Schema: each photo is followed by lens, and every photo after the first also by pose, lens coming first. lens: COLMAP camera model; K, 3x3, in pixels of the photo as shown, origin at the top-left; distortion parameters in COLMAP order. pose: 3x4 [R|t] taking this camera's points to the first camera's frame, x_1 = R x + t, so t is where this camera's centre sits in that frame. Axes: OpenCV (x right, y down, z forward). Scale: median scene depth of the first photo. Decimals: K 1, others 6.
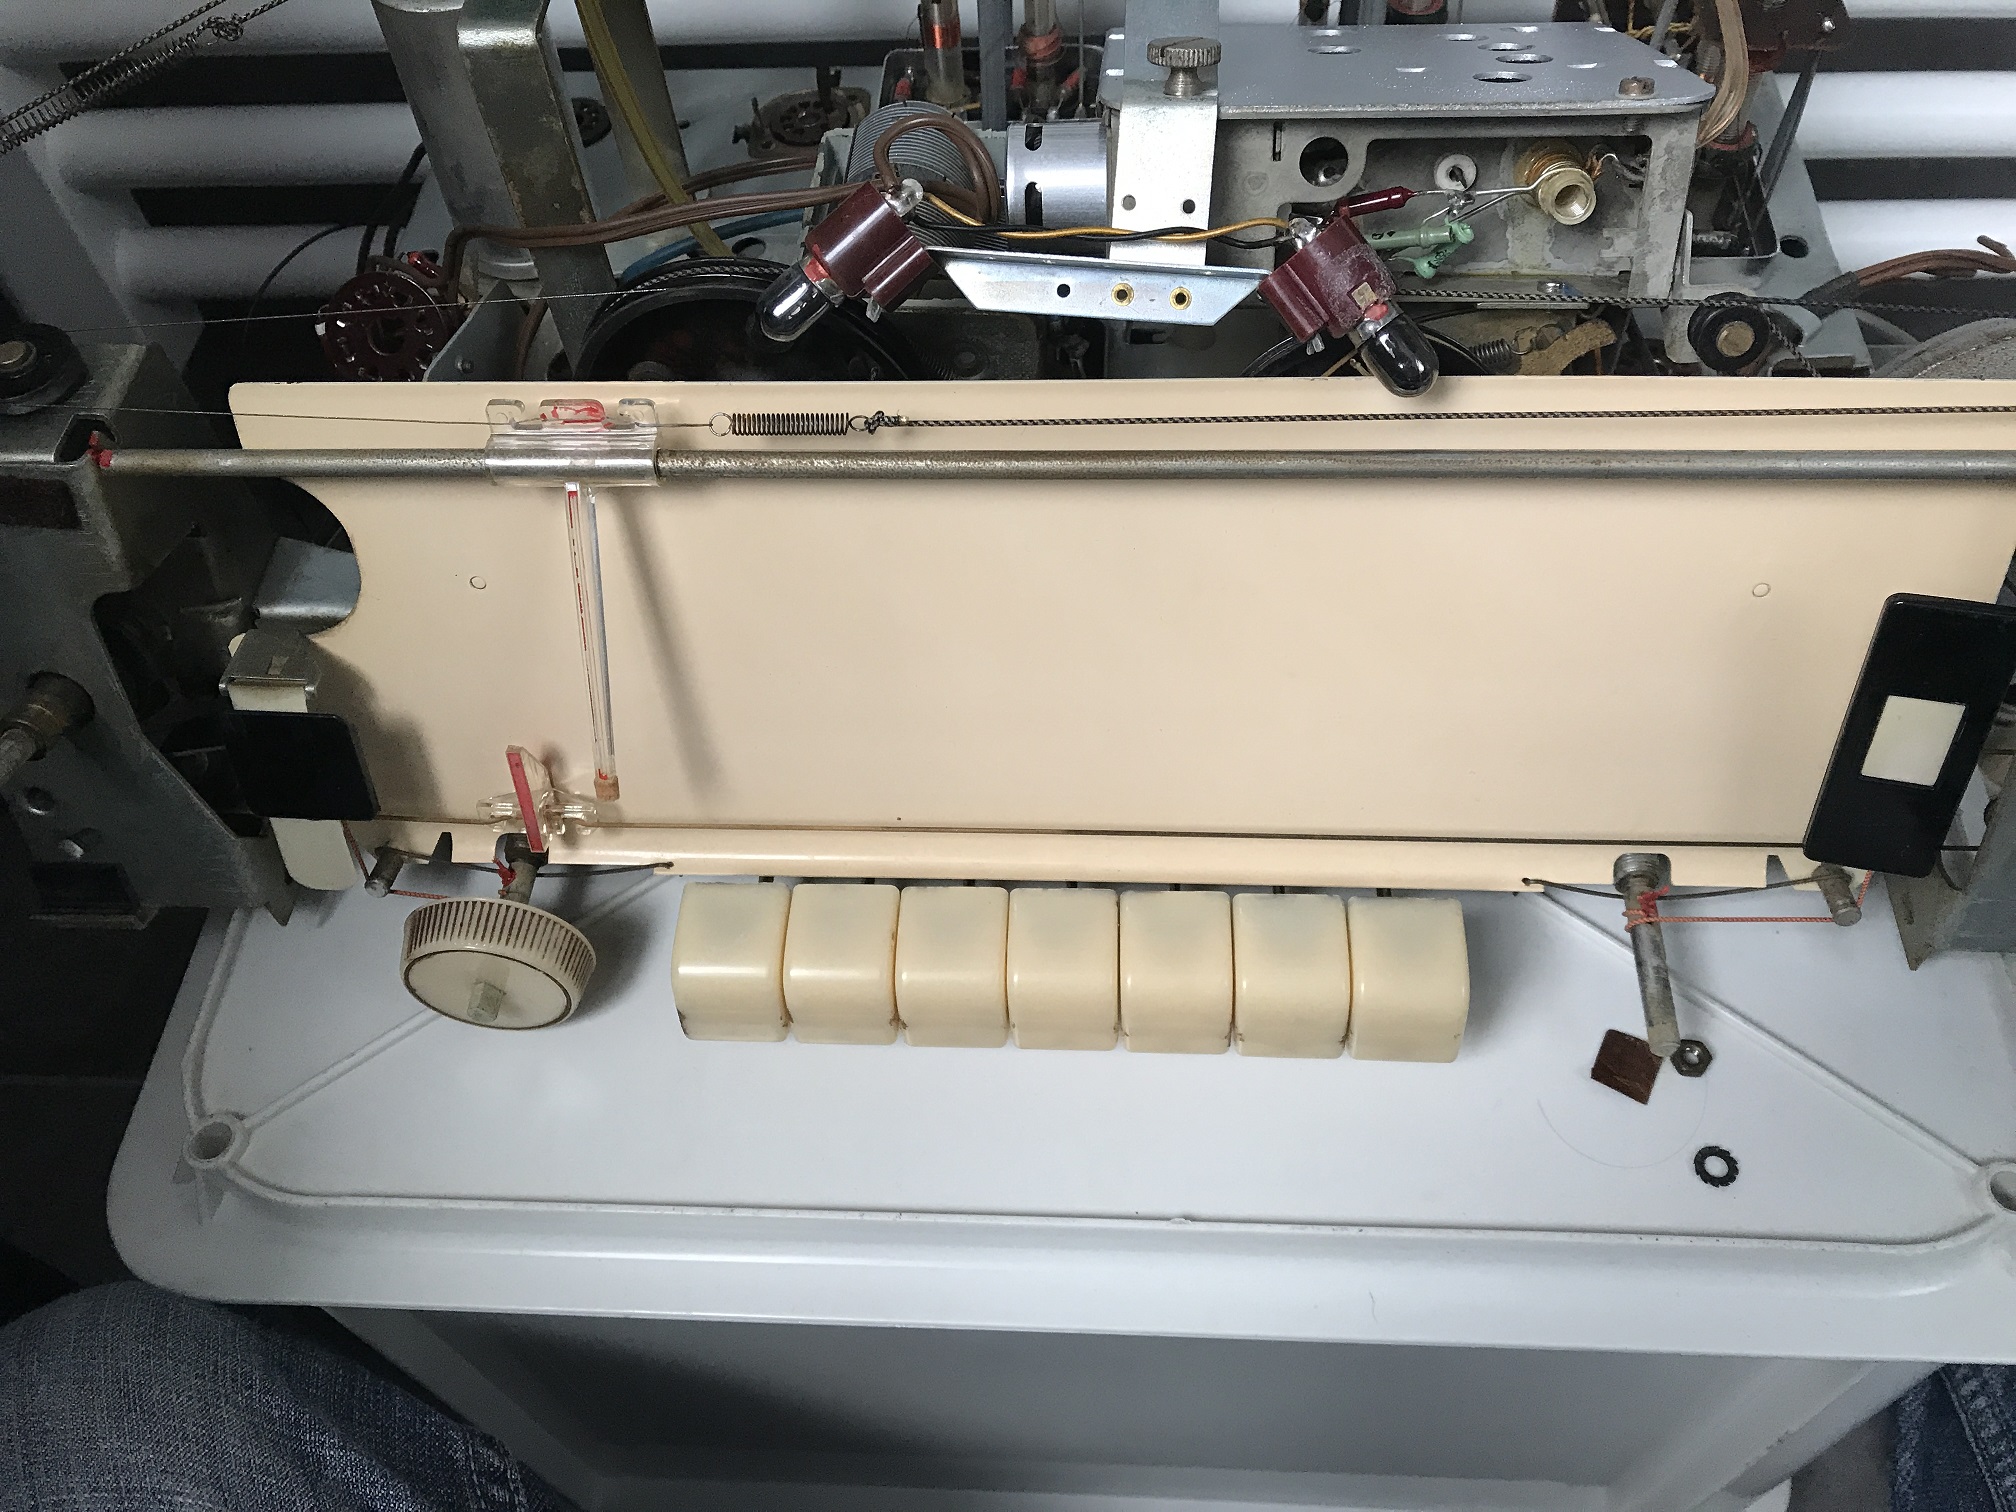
lens RADIAL K [[1742.3, 0, 1006.4], [0, 1742.3, 766.8], [0, 0, 1]] dist [0.007816, 0.005001]
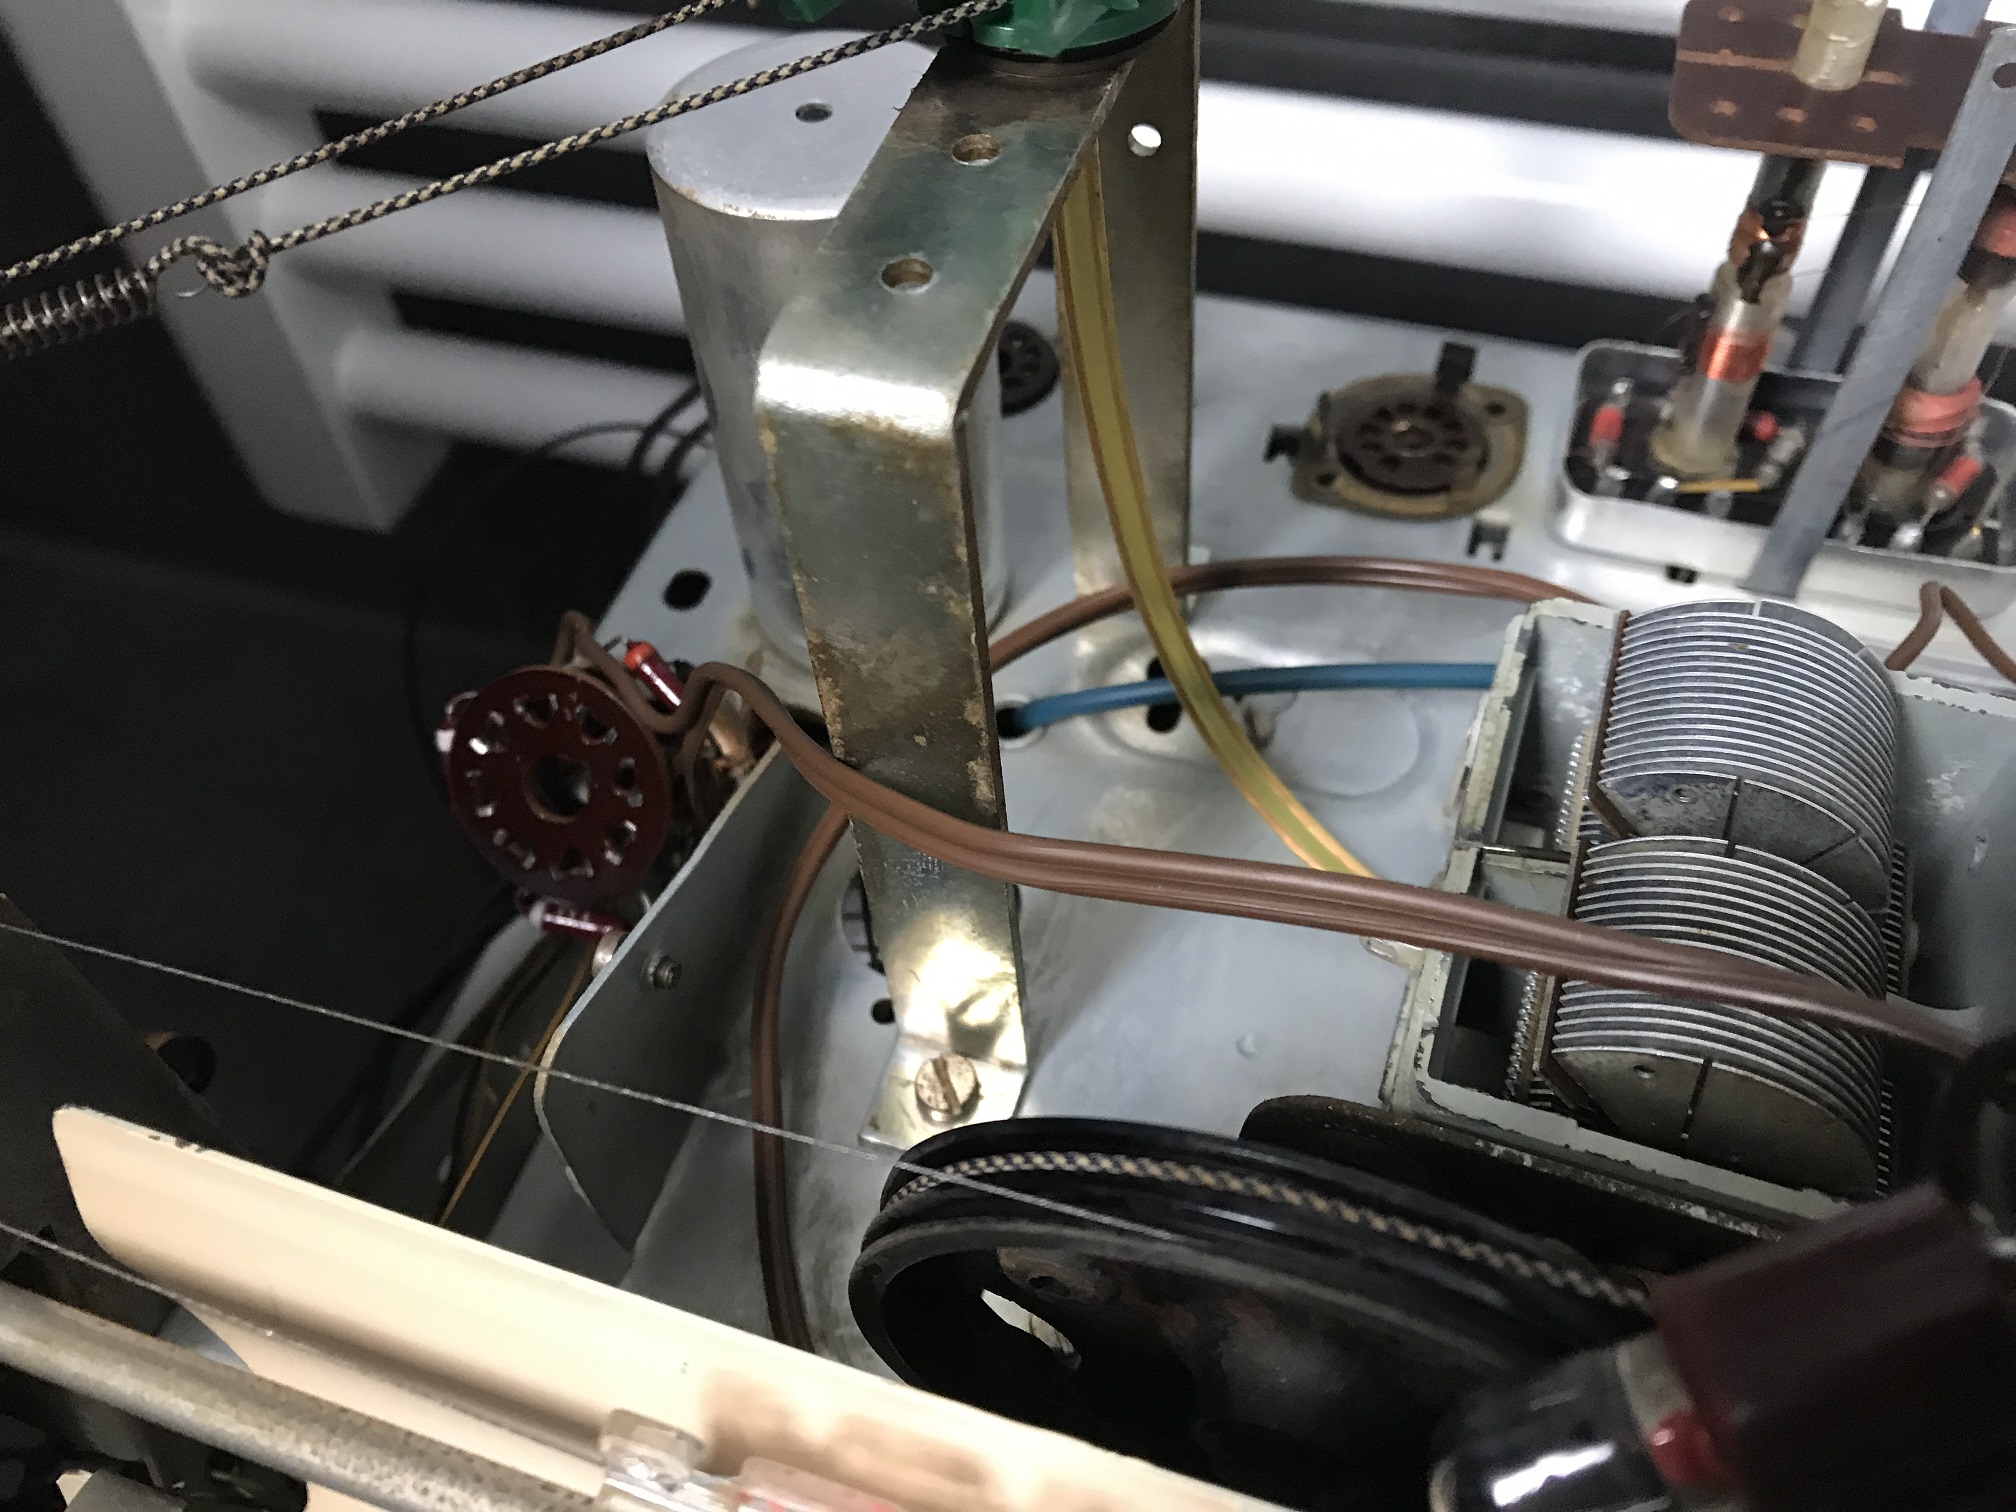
lens RADIAL K [[1742.3, 0, 1005.1], [0, 1742.3, 758.2], [0, 0, 1]] dist [0.007816, 0.005001]
pose [[0.965639, 0.210546, -0.152354, -0.173339], [-0.212228, 0.977206, 0.005324, -0.328918], [0.150002, 0.027193, 0.988312, 0.588676]]
